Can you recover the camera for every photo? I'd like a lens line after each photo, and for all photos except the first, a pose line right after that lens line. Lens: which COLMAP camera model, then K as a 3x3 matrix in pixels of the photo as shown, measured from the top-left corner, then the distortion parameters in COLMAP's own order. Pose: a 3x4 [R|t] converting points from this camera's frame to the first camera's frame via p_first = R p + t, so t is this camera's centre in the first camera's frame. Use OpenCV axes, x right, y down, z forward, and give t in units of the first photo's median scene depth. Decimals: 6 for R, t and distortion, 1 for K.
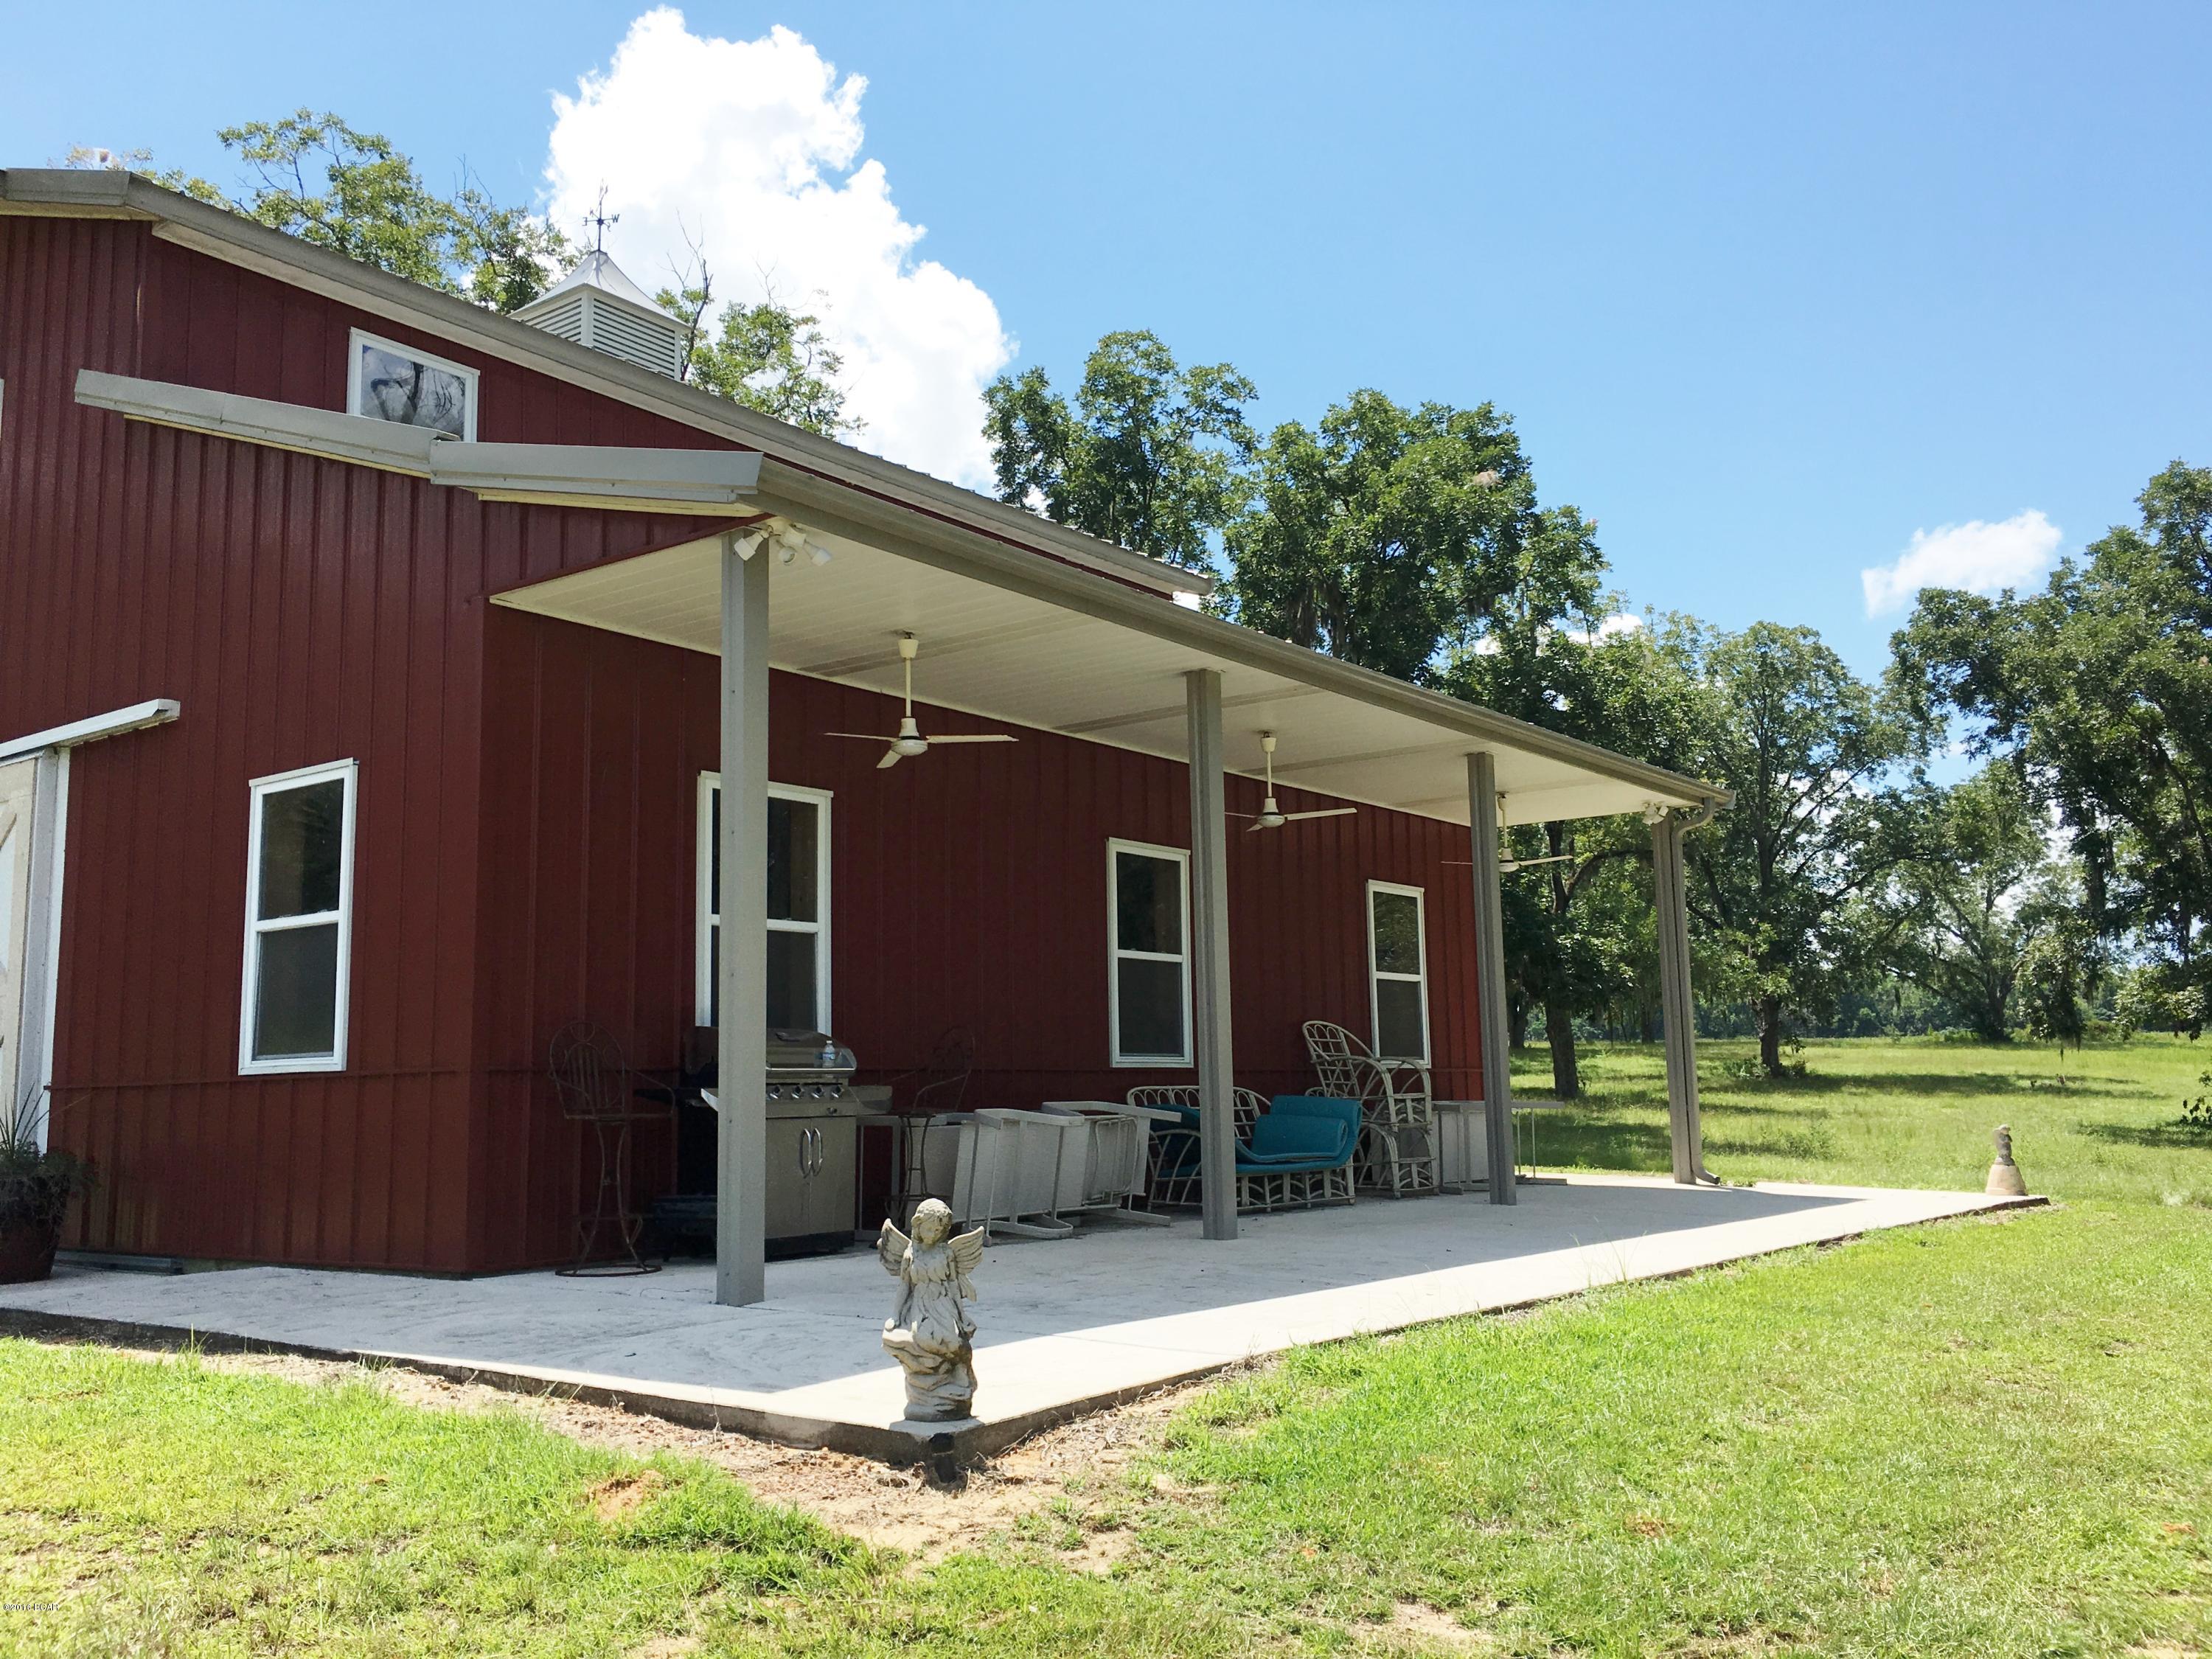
lens RADIAL K [[1884.9, 0, 1100.0], [0, 1884.9, 825.8], [0, 0, 1]] dist [0.064864, -0.018623]
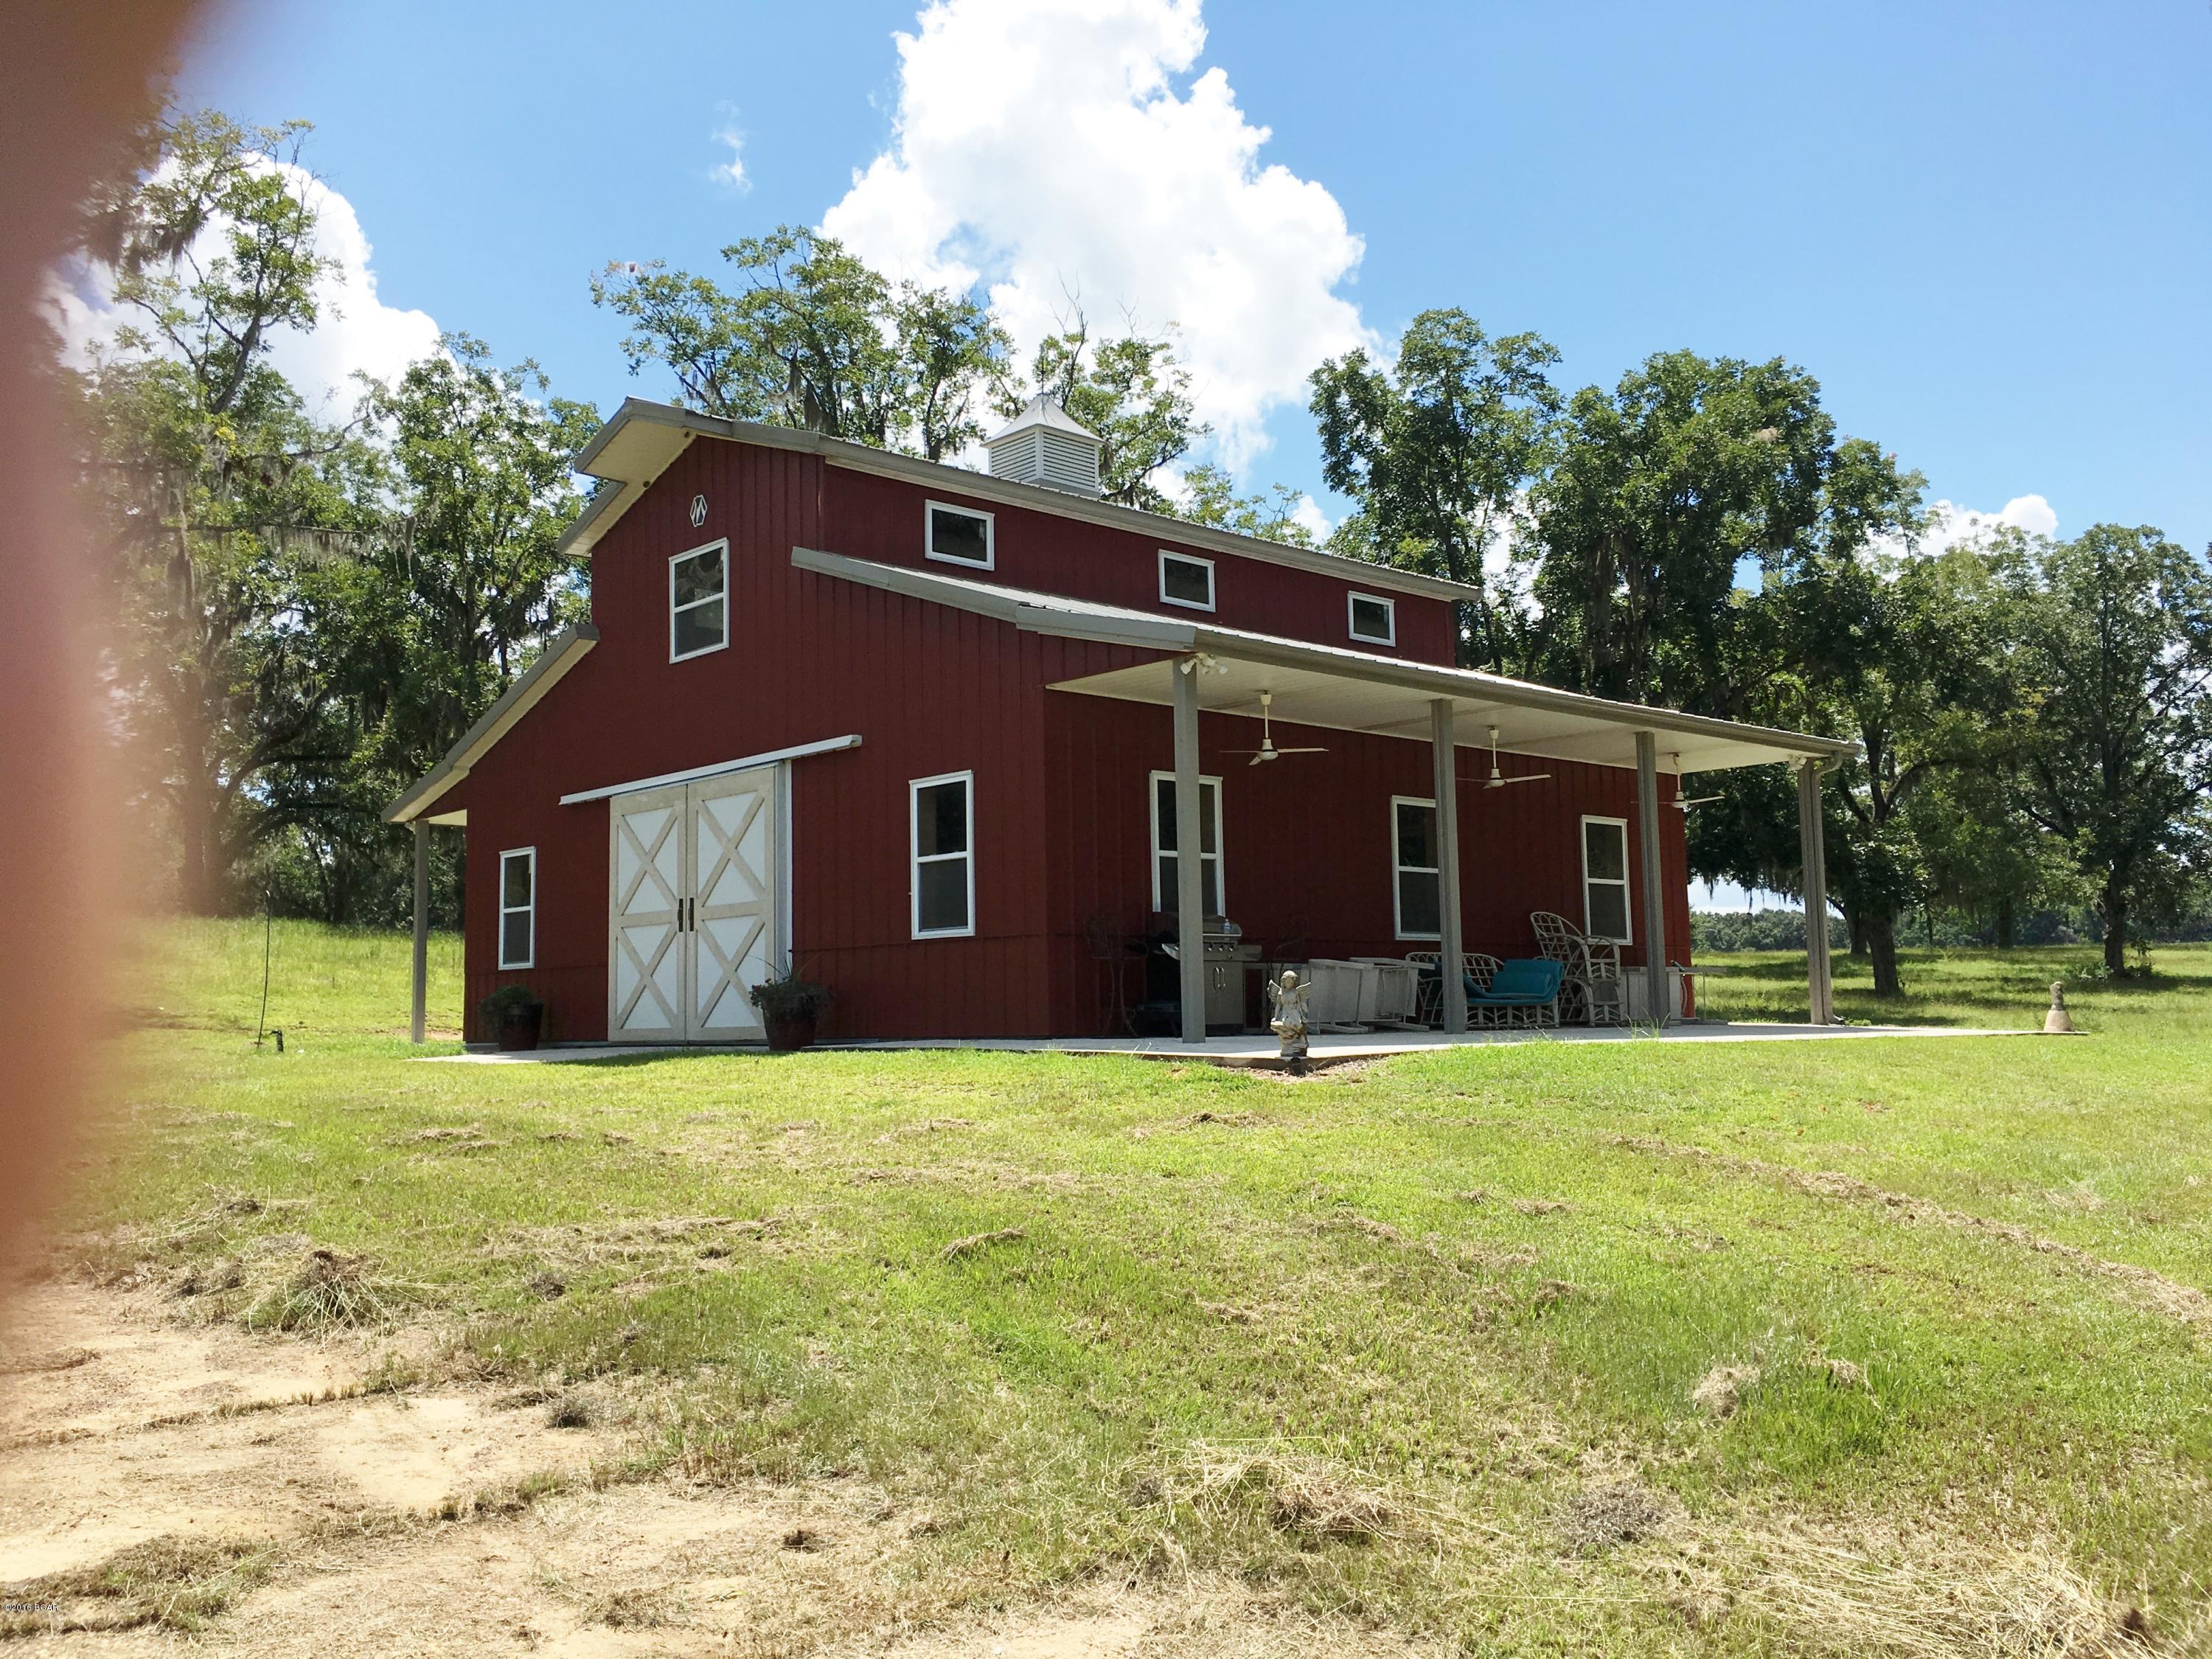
lens RADIAL K [[1884.9, 0, 1096.6], [0, 1884.9, 844.2], [0, 0, 1]] dist [0.064864, -0.018623]
pose [[0.983595, -0.016498, -0.179635, 0.015622], [0.026319, 0.998278, 0.052428, -0.014725], [0.178461, -0.056296, 0.982335, -0.208500]]
